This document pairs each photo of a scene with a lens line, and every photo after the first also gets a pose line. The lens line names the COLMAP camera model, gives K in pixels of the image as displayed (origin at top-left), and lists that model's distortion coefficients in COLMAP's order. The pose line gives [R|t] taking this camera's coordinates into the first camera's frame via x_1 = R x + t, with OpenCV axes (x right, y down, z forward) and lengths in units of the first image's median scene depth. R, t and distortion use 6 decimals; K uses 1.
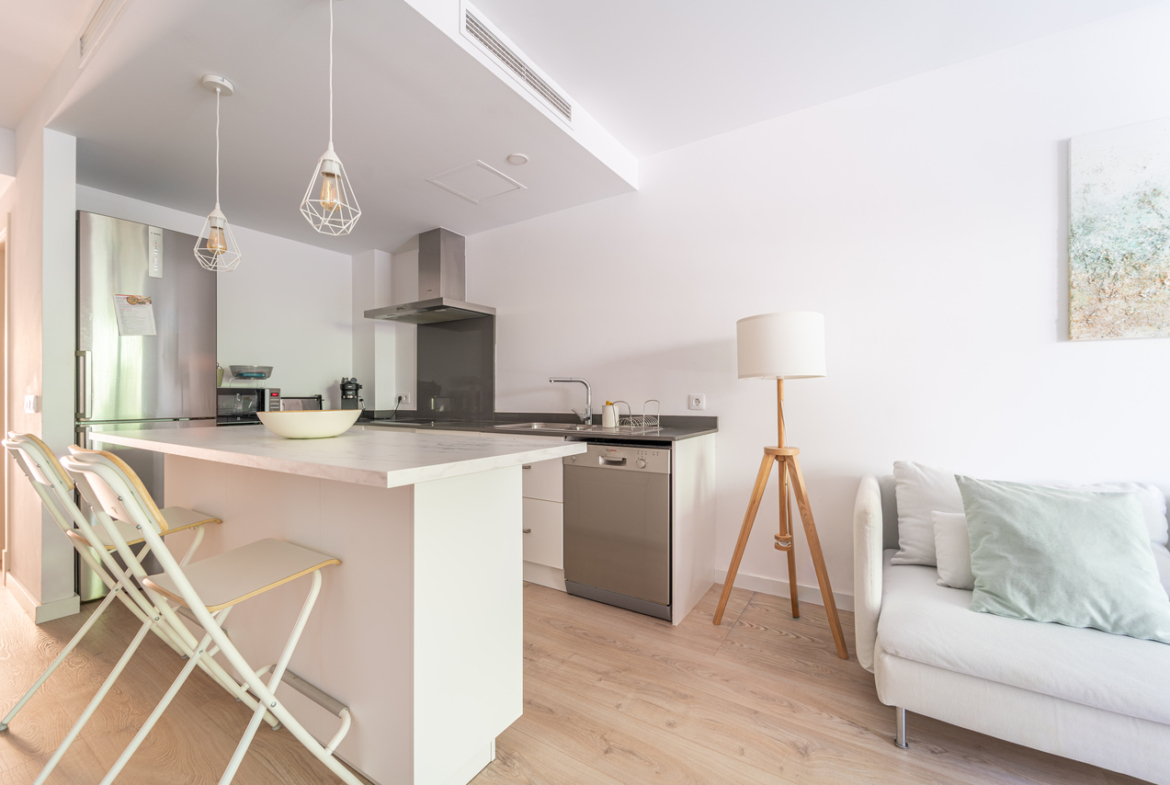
lens RADIAL K [[469.1, 0, 585.3], [0, 469.1, 397.3], [0, 0, 1]] dist [-0.000662, -0.000111]
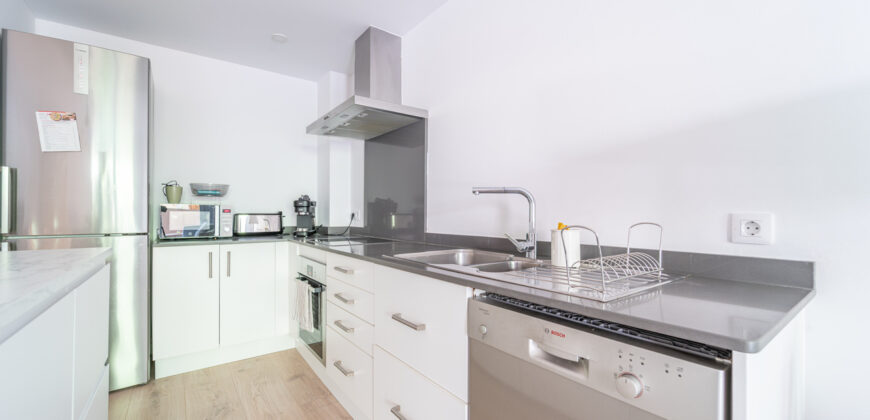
lens RADIAL K [[349.5, 0, 435.0], [0, 349.5, 210.0], [0, 0, 1]] dist [-0.001481, -0.000176]
pose [[0.937715, 0.002084, -0.347400, 0.052369], [-0.006311, 0.999919, -0.011034, -0.002339], [0.347349, 0.012539, 0.937652, 0.515922]]
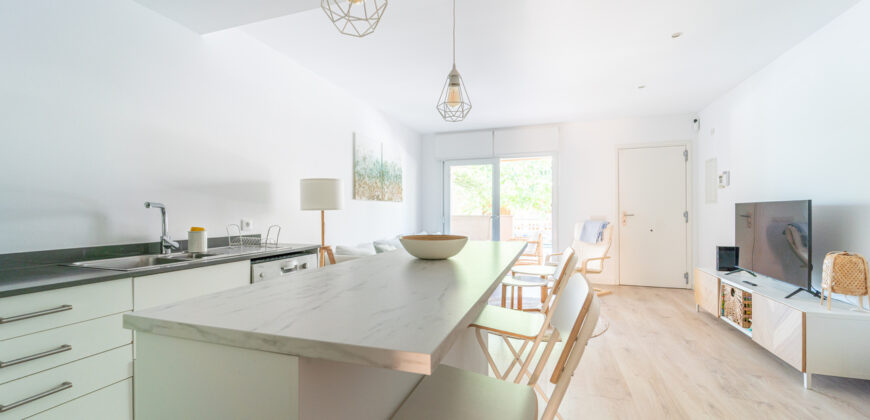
lens RADIAL K [[358.2, 0, 435.0], [0, 358.2, 210.0], [0, 0, 1]] dist [0.000404, 0.000071]
pose [[-0.243357, 0.007605, 0.969907, -0.856421], [0.005317, 0.999965, -0.006507, -0.022409], [-0.969922, 0.003573, -0.243389, 0.684630]]
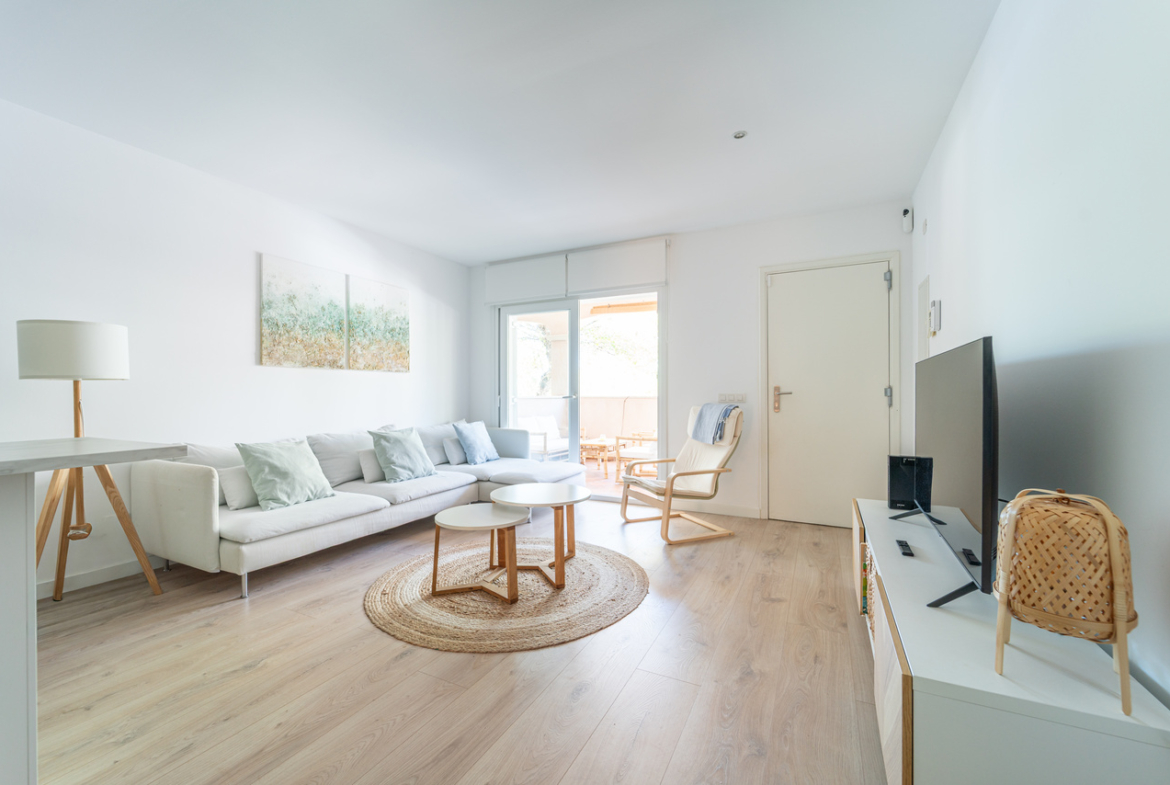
lens RADIAL K [[479.3, 0, 591.7], [0, 479.3, 391.5], [0, 0, 1]] dist [0.000681, -0.000119]
pose [[-0.103457, 0.007880, 0.994603, -0.603293], [0.004347, 0.999963, -0.007470, -0.000221], [-0.994624, 0.003551, -0.103488, -0.047810]]
